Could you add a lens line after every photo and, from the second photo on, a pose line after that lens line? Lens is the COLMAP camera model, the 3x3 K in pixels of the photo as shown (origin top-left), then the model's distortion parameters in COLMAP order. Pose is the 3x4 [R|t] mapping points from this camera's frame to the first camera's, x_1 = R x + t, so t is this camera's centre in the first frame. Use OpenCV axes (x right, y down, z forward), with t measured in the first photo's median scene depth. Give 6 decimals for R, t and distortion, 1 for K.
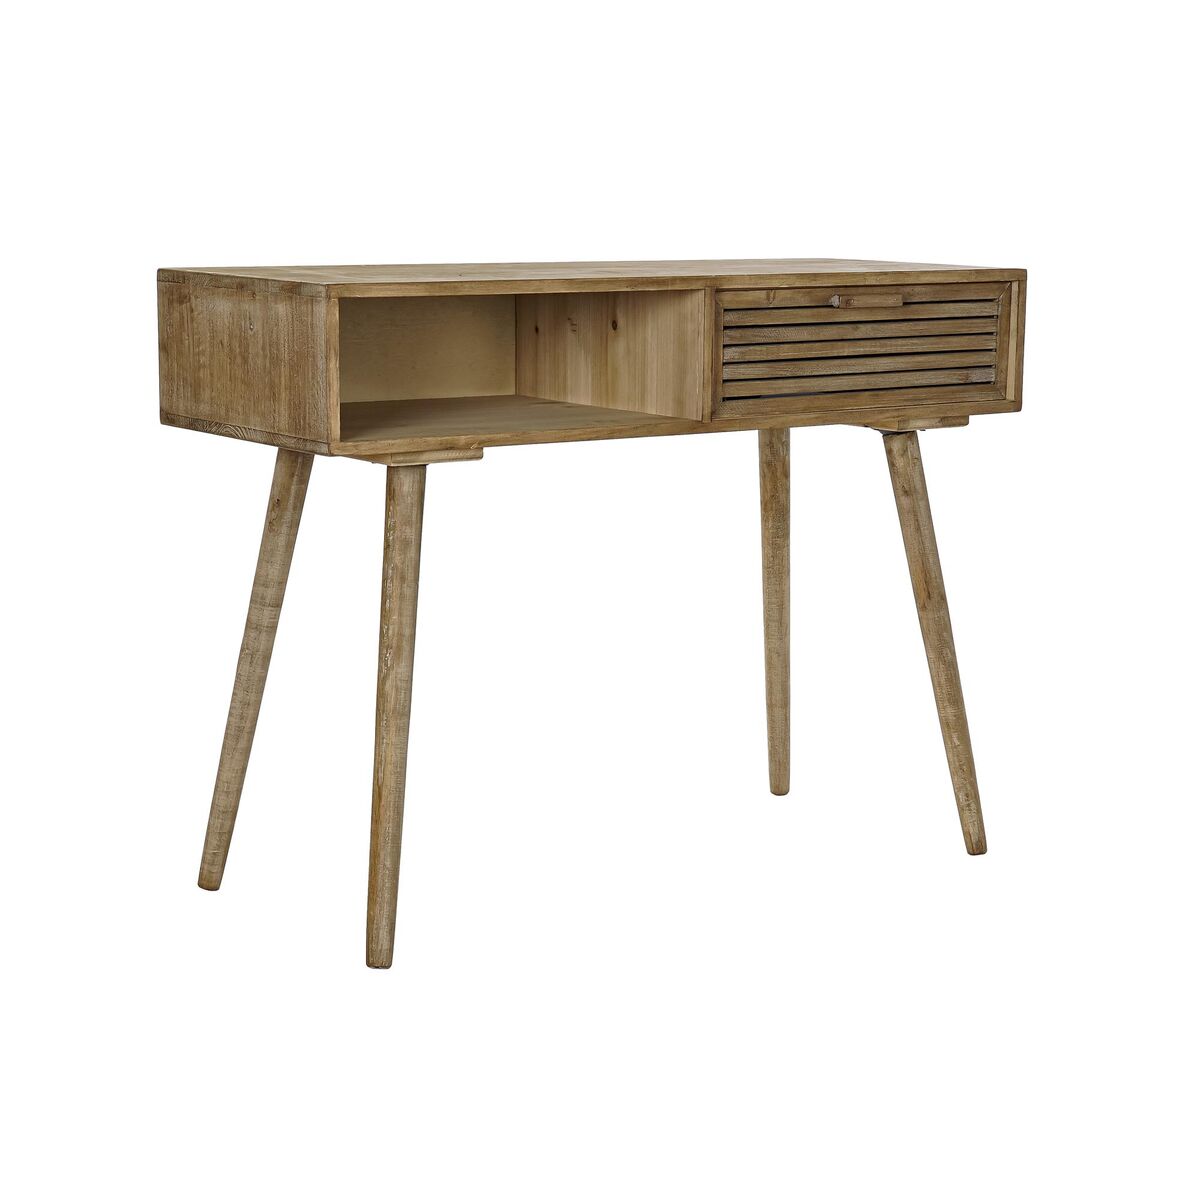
lens RADIAL K [[2536.6, 0, 600.0], [0, 2536.6, 600.0], [0, 0, 1]] dist [0.056929, -0.052426]
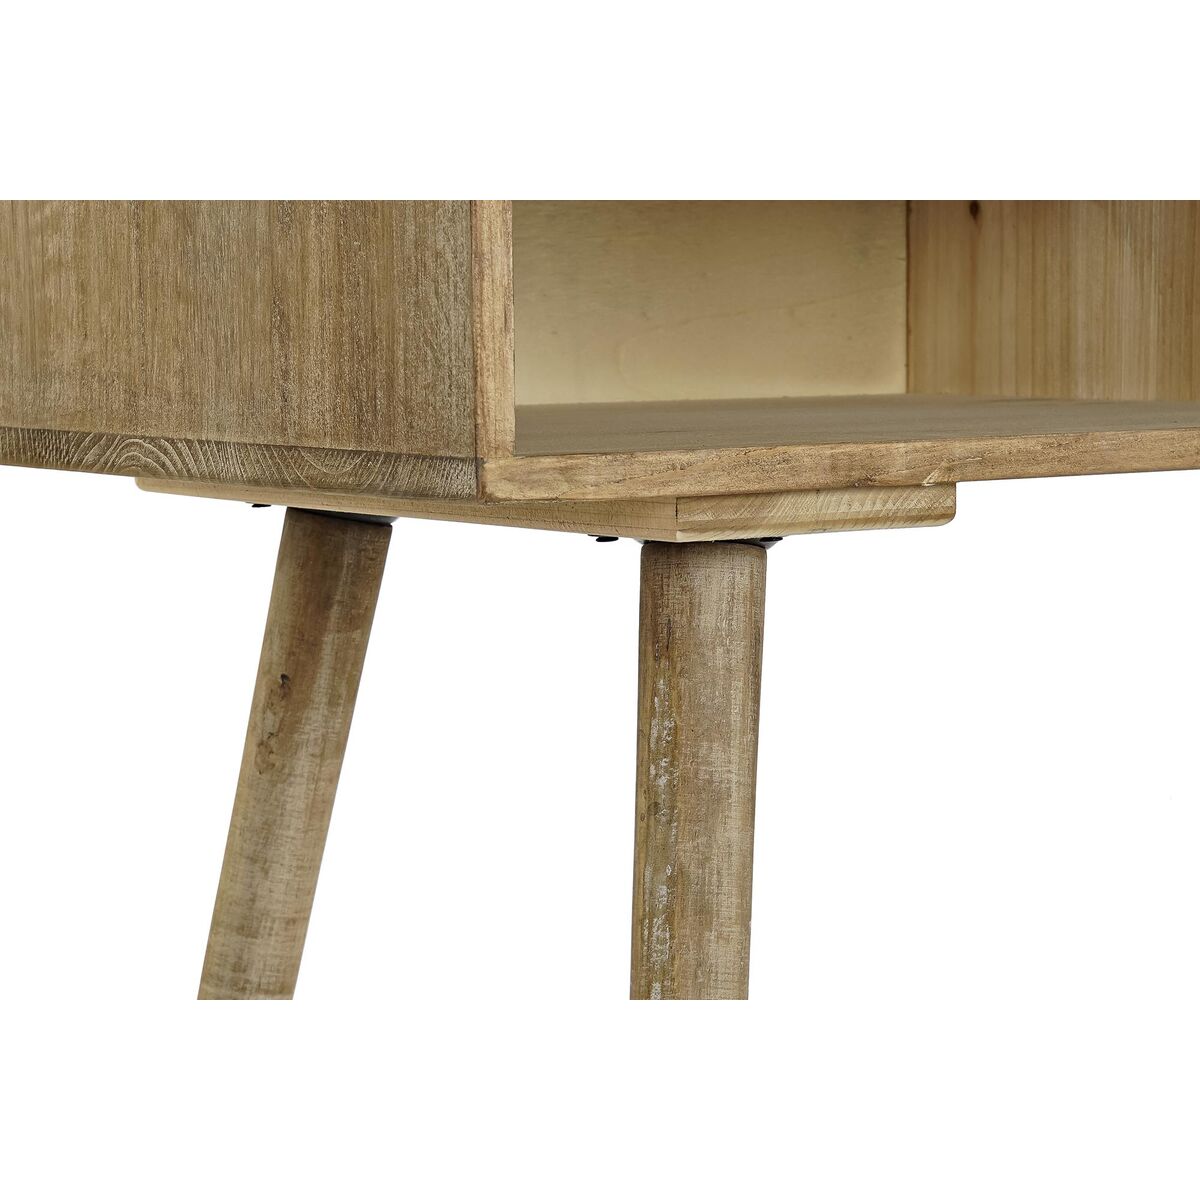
lens RADIAL K [[3653.8, 0, 600.0], [0, 3653.8, 600.0], [0, 0, 1]] dist [0.089533, 0.893443]
pose [[0.999678, -0.018435, -0.017437, -0.076099], [0.017025, 0.996824, -0.077789, -0.011095], [0.018816, 0.077467, 0.996817, 0.515636]]
